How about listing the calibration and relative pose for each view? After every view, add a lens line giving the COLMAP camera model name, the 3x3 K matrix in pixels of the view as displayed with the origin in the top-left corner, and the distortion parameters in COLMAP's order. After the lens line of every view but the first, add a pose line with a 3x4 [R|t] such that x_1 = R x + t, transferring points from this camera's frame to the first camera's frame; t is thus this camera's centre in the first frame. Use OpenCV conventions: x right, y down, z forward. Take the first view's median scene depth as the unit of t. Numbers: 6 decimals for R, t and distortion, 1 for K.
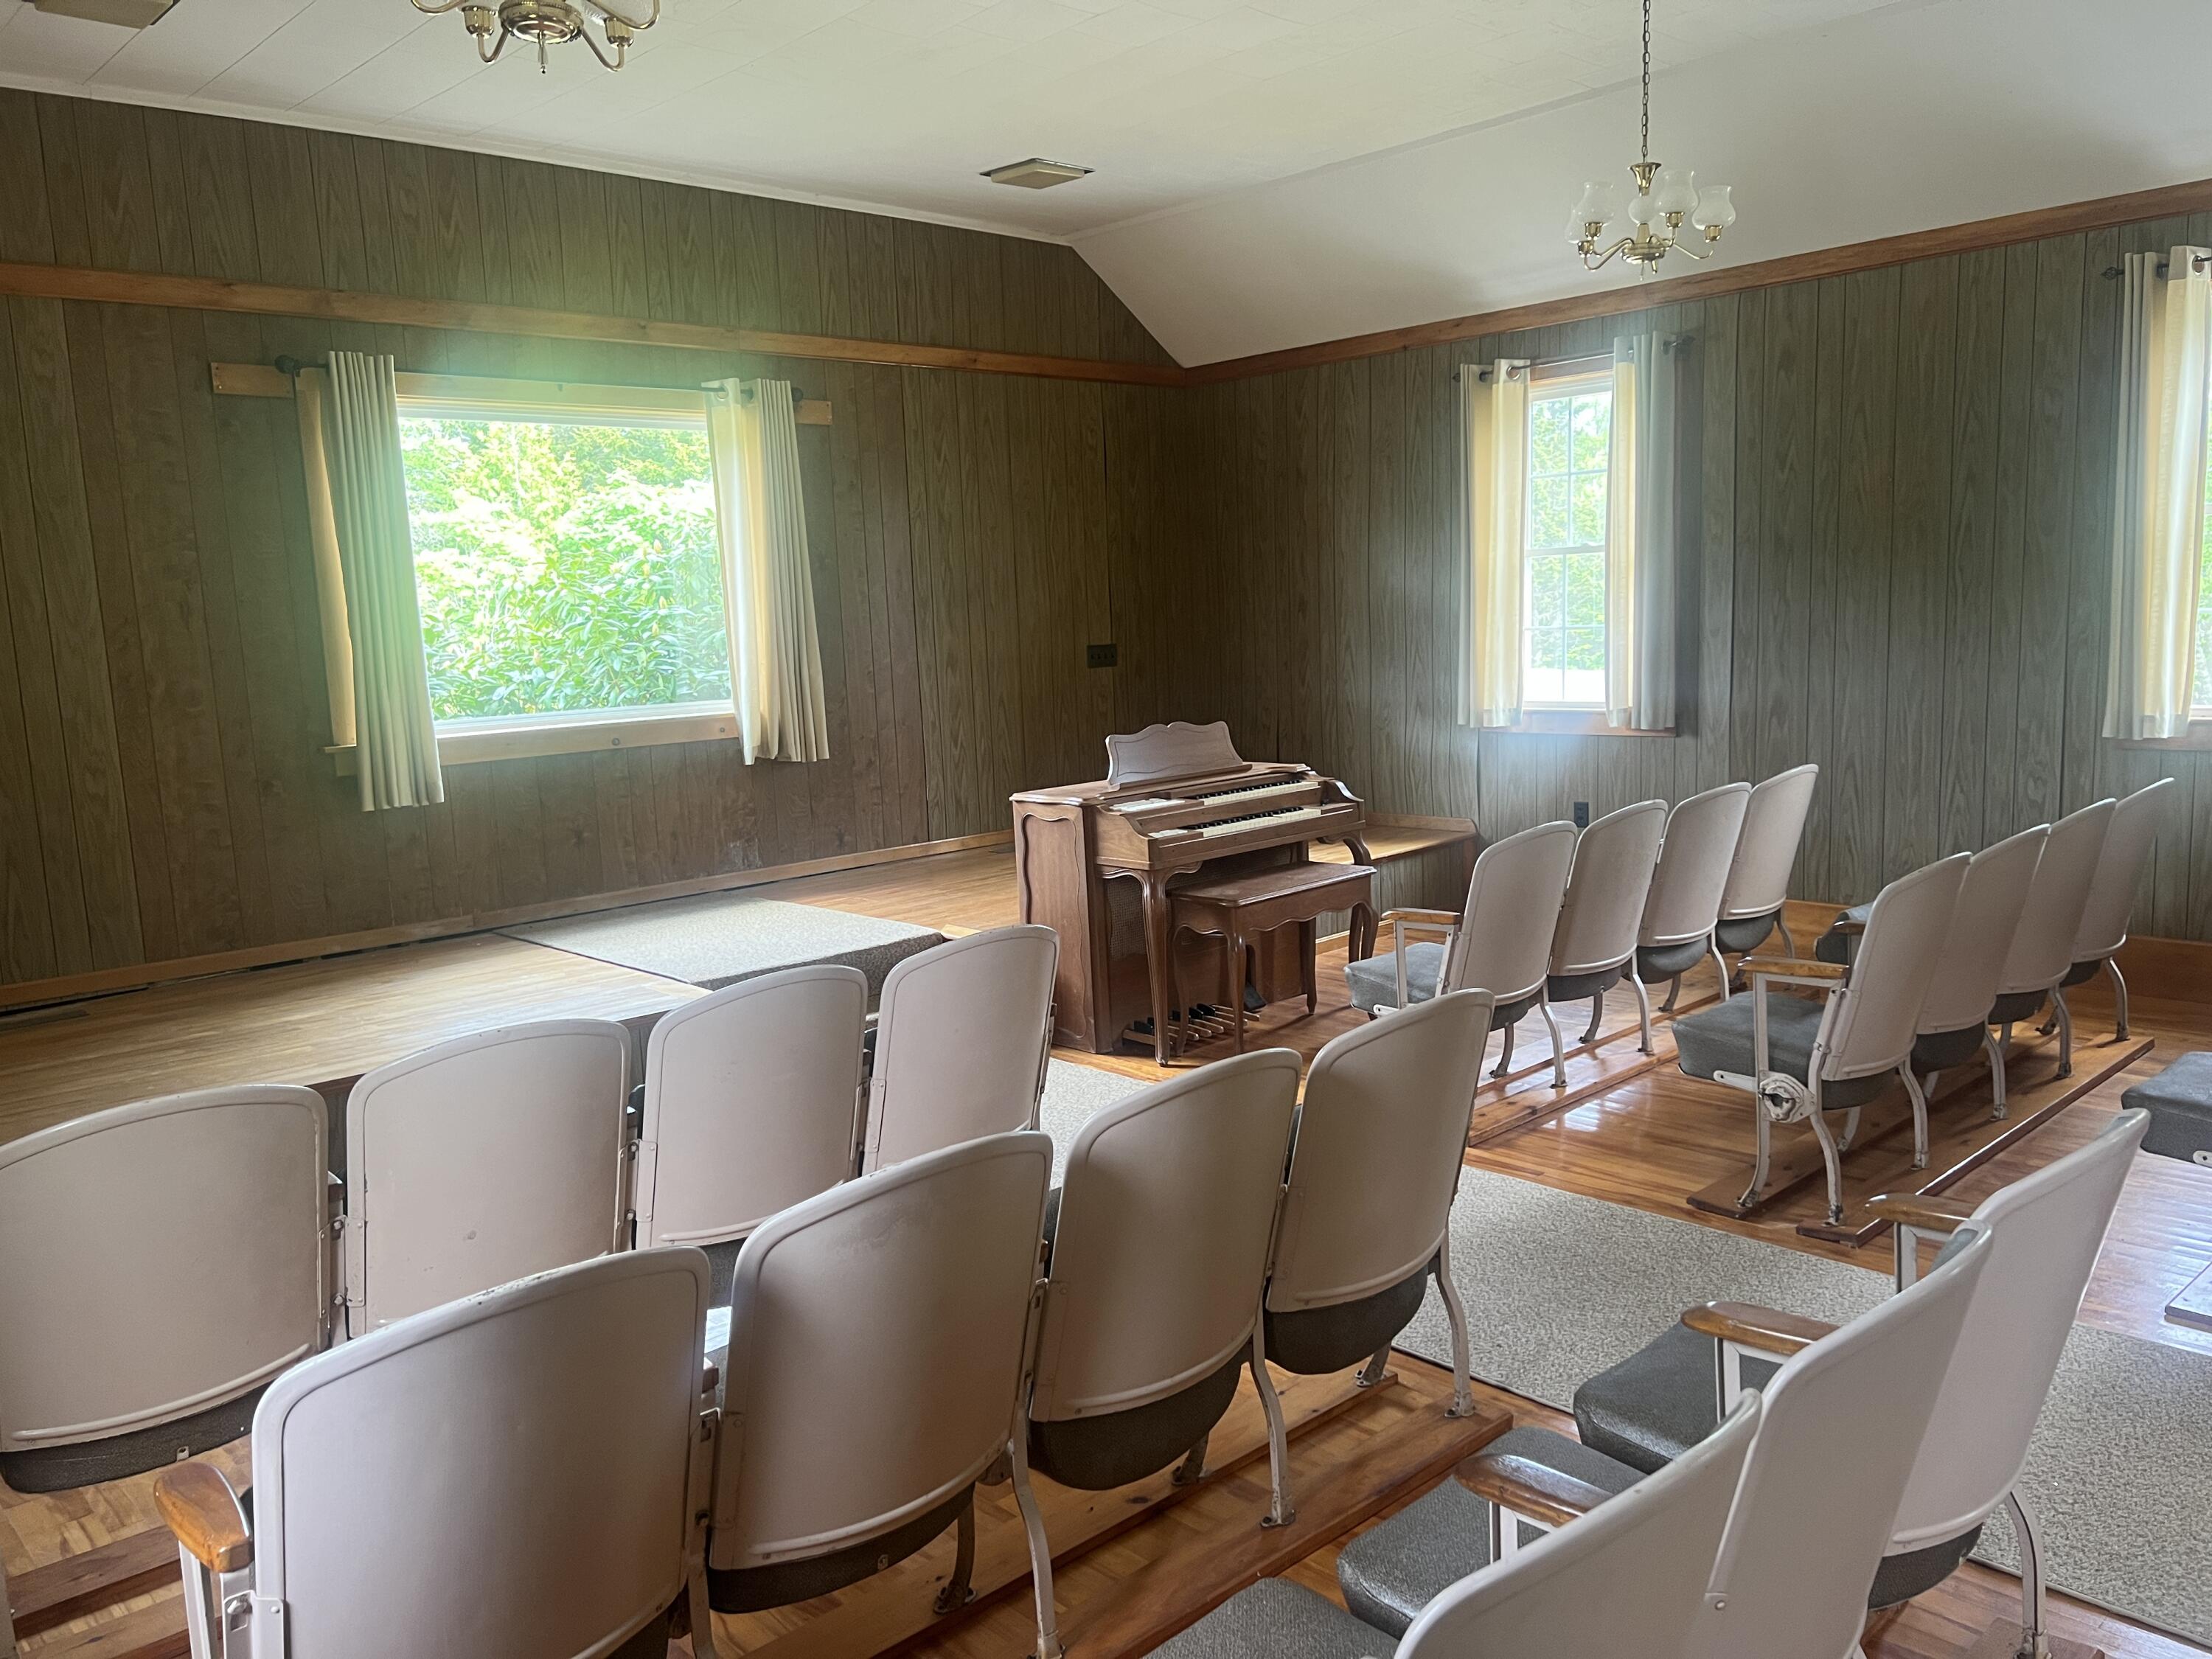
lens RADIAL K [[1645.9, 0, 1100.7], [0, 1645.9, 847.4], [0, 0, 1]] dist [-0.003447, -0.023487]
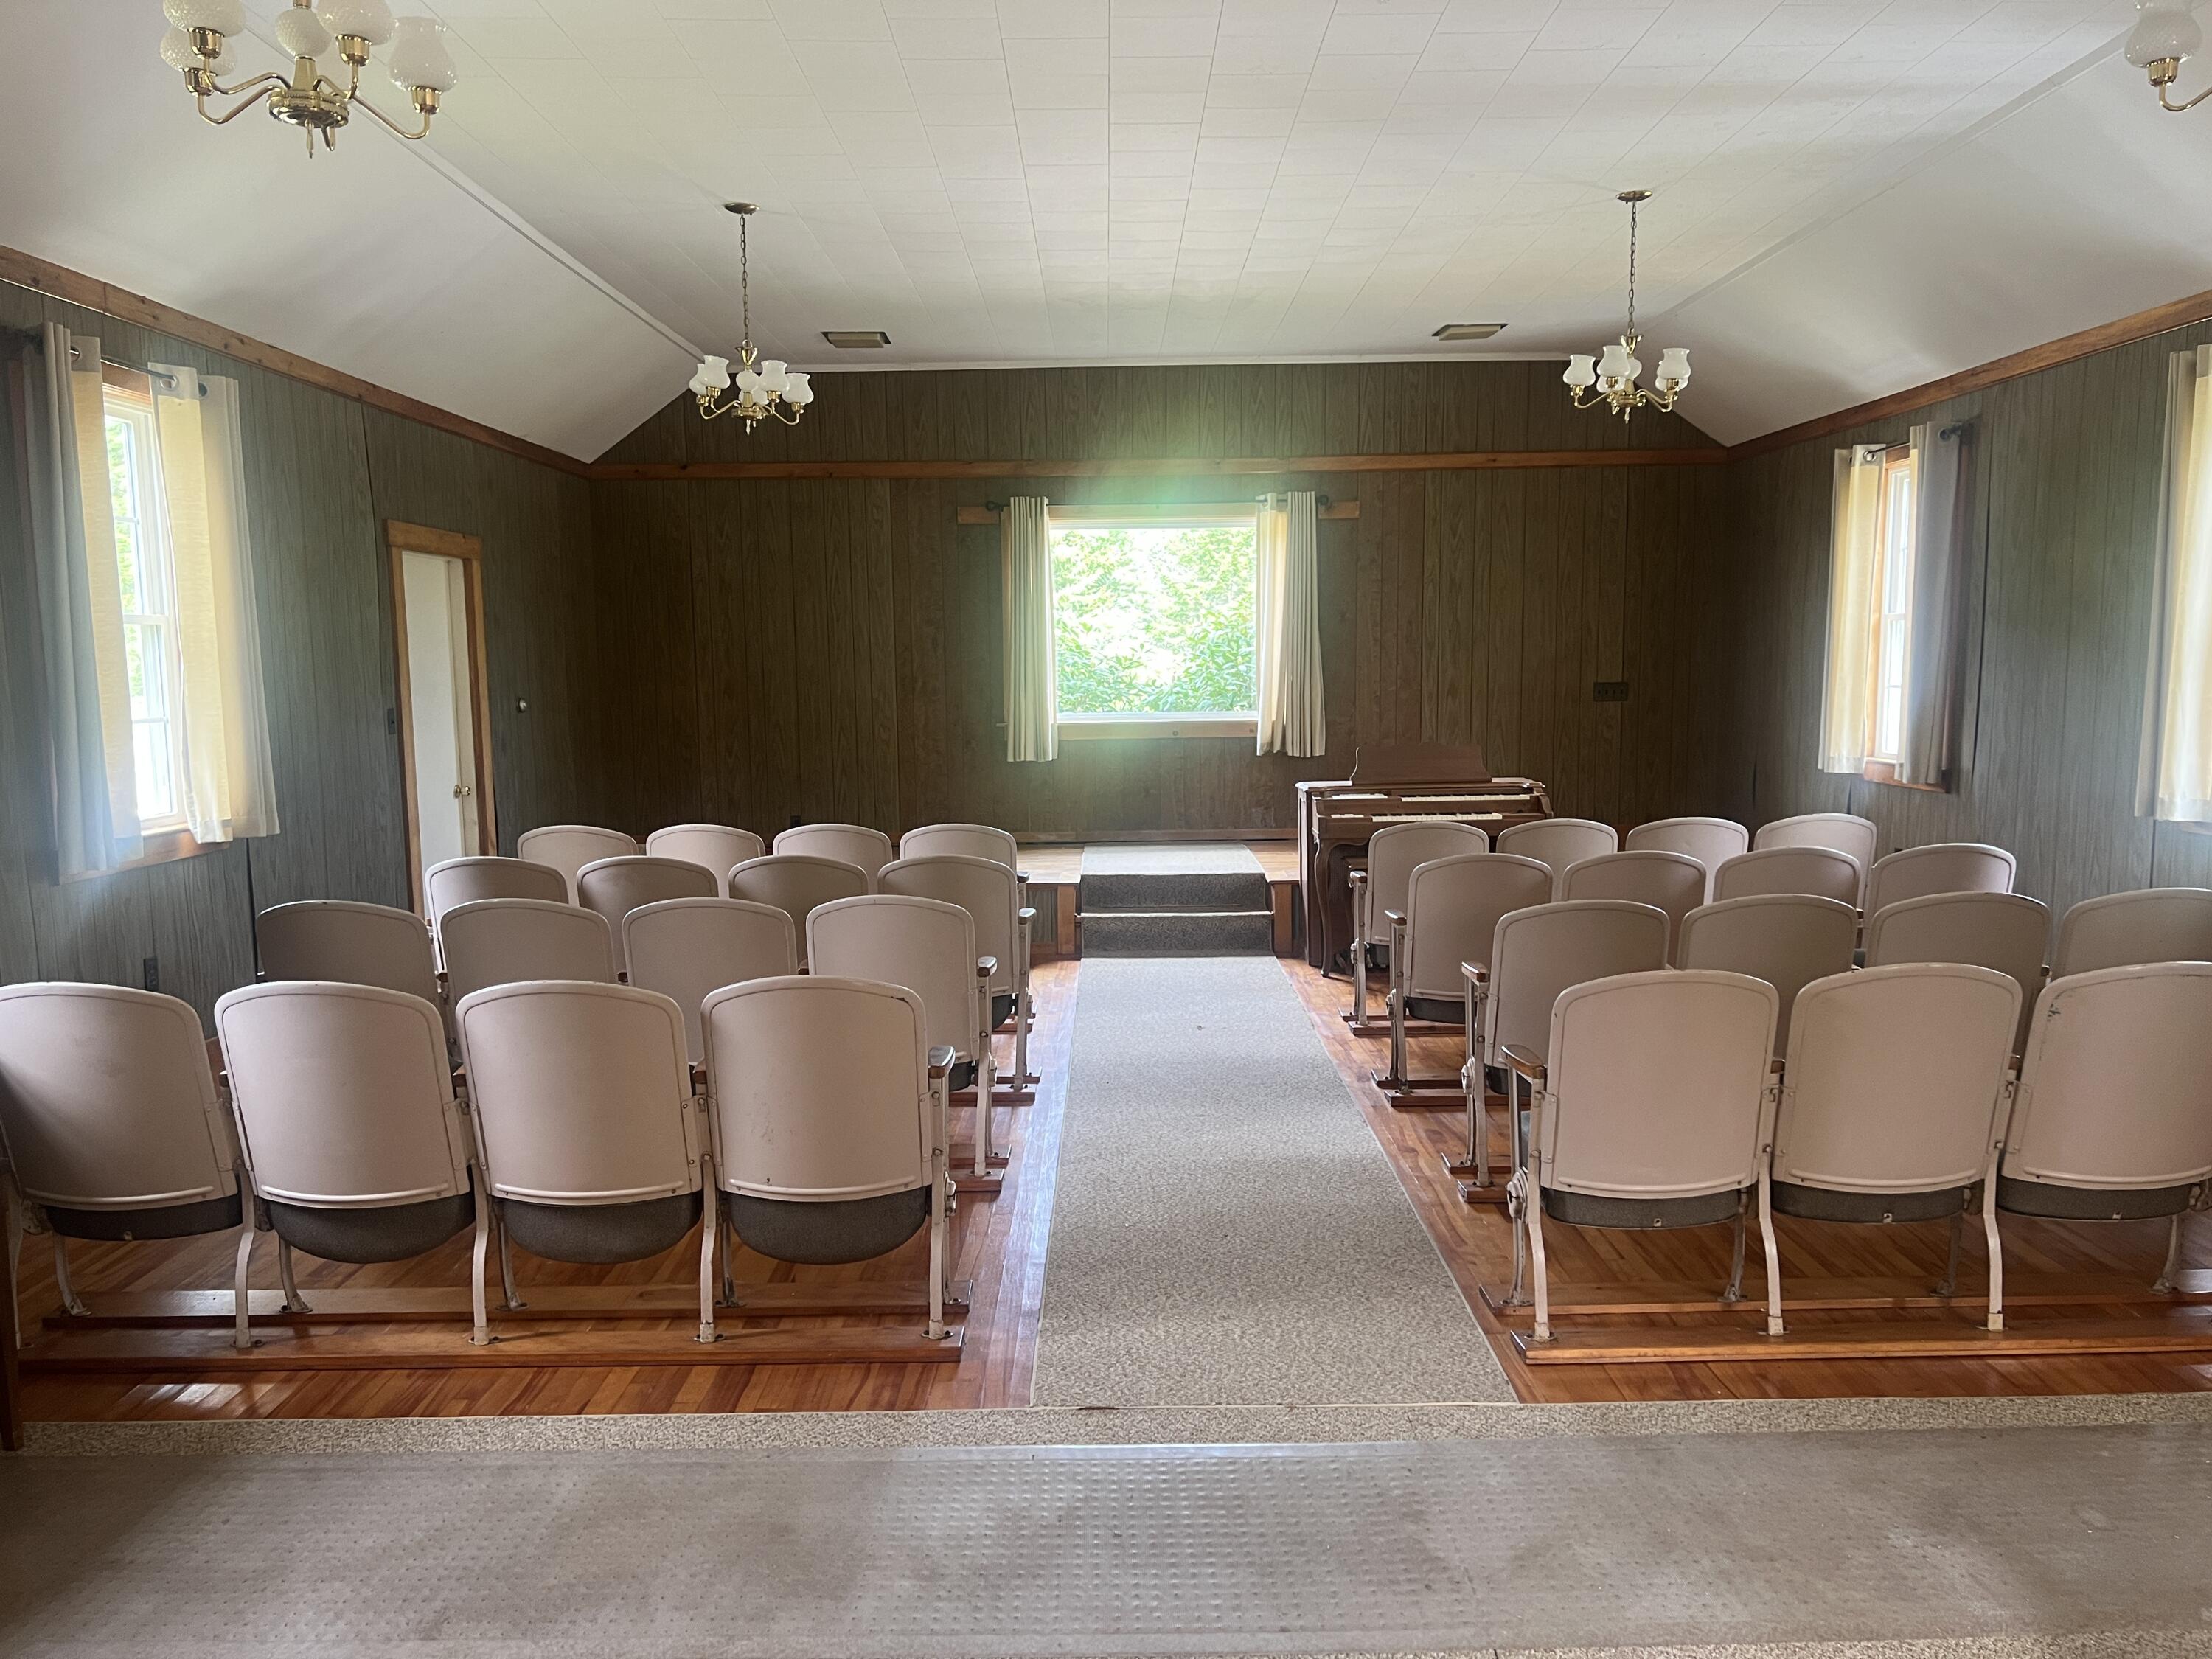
lens RADIAL K [[1645.9, 0, 1089.4], [0, 1645.9, 825.9], [0, 0, 1]] dist [-0.003447, -0.023487]
pose [[0.719959, 0.102982, -0.686333, 0.699330], [-0.113108, 0.993119, 0.030365, -0.015141], [0.684737, 0.055769, 0.726653, -0.165602]]
